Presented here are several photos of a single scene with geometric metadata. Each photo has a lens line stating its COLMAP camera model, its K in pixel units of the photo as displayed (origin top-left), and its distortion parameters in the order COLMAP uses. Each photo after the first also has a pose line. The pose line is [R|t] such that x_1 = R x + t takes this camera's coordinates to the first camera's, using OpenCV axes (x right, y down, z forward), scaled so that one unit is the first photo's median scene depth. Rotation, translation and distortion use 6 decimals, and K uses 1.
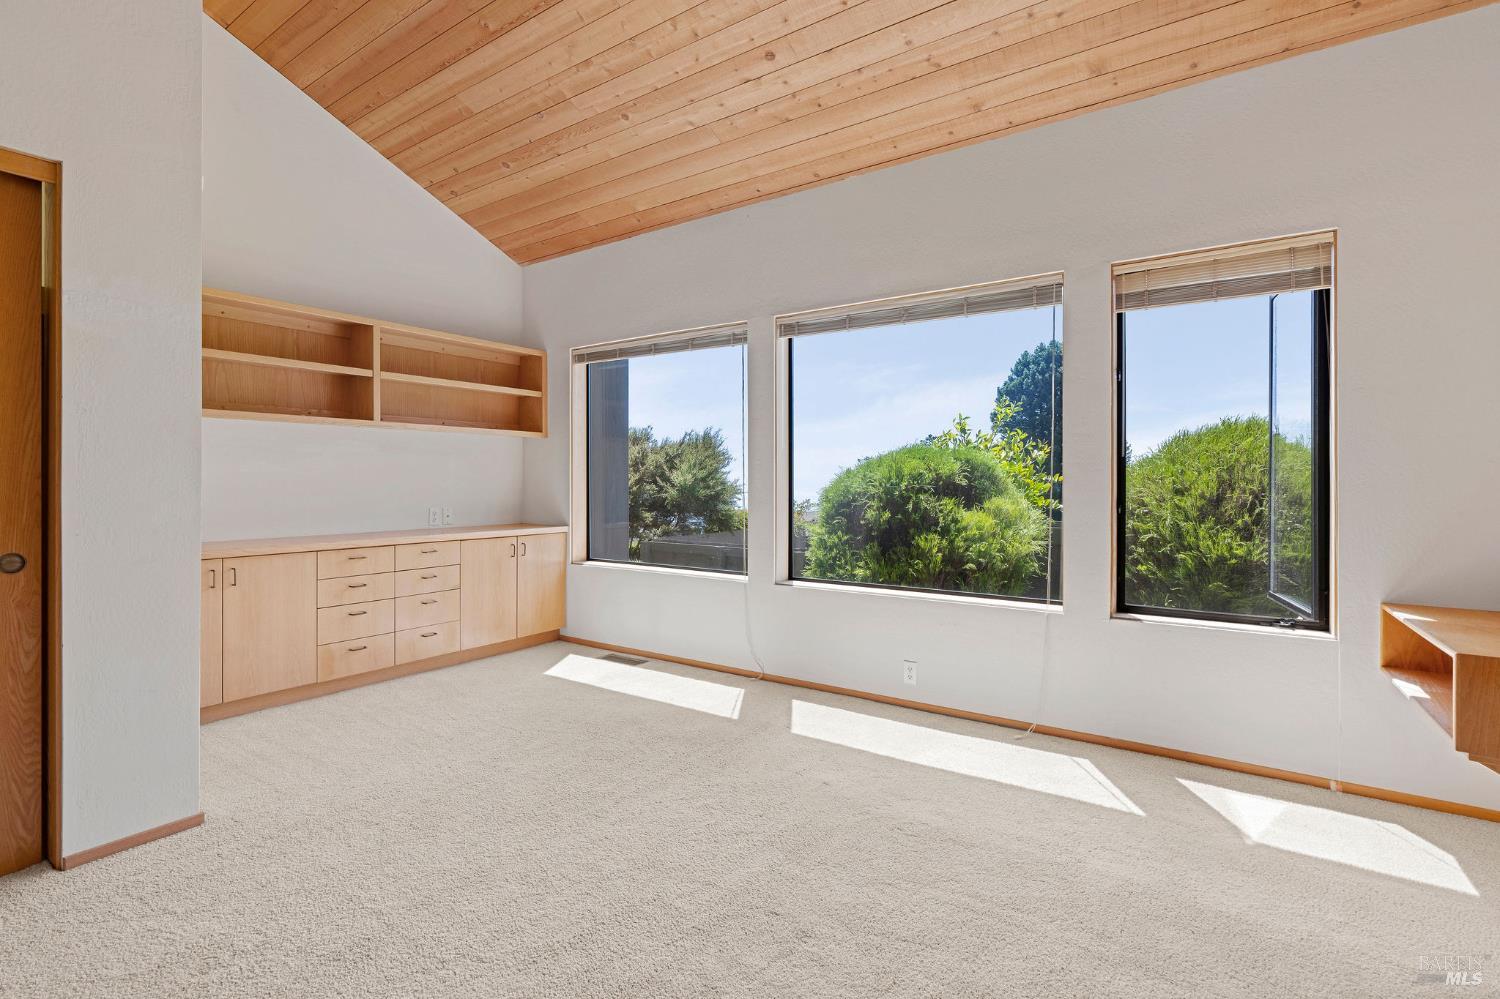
lens RADIAL K [[687.2, 0, 745.5], [0, 687.2, 481.4], [0, 0, 1]] dist [-0.005556, 0.001018]
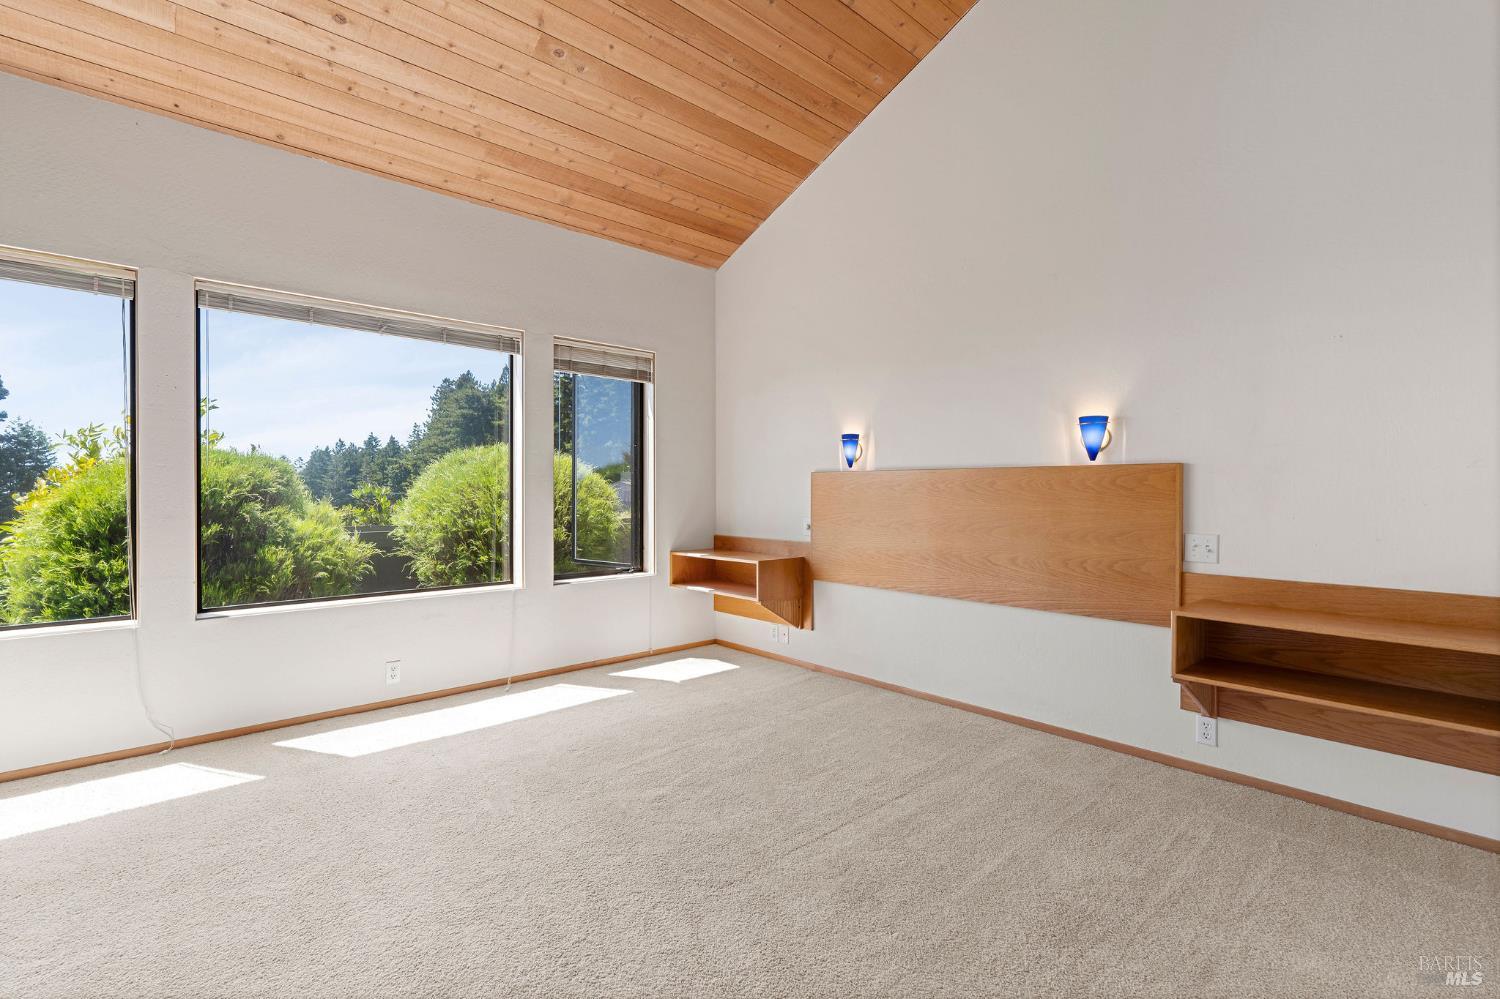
lens RADIAL K [[687.2, 0, 740.9], [0, 687.2, 492.5], [0, 0, 1]] dist [-0.005556, 0.001018]
pose [[0.234157, -0.004506, 0.972188, -0.678851], [-0.002249, 0.999984, 0.005177, -0.001283], [-0.972196, -0.003399, 0.234143, 0.255976]]
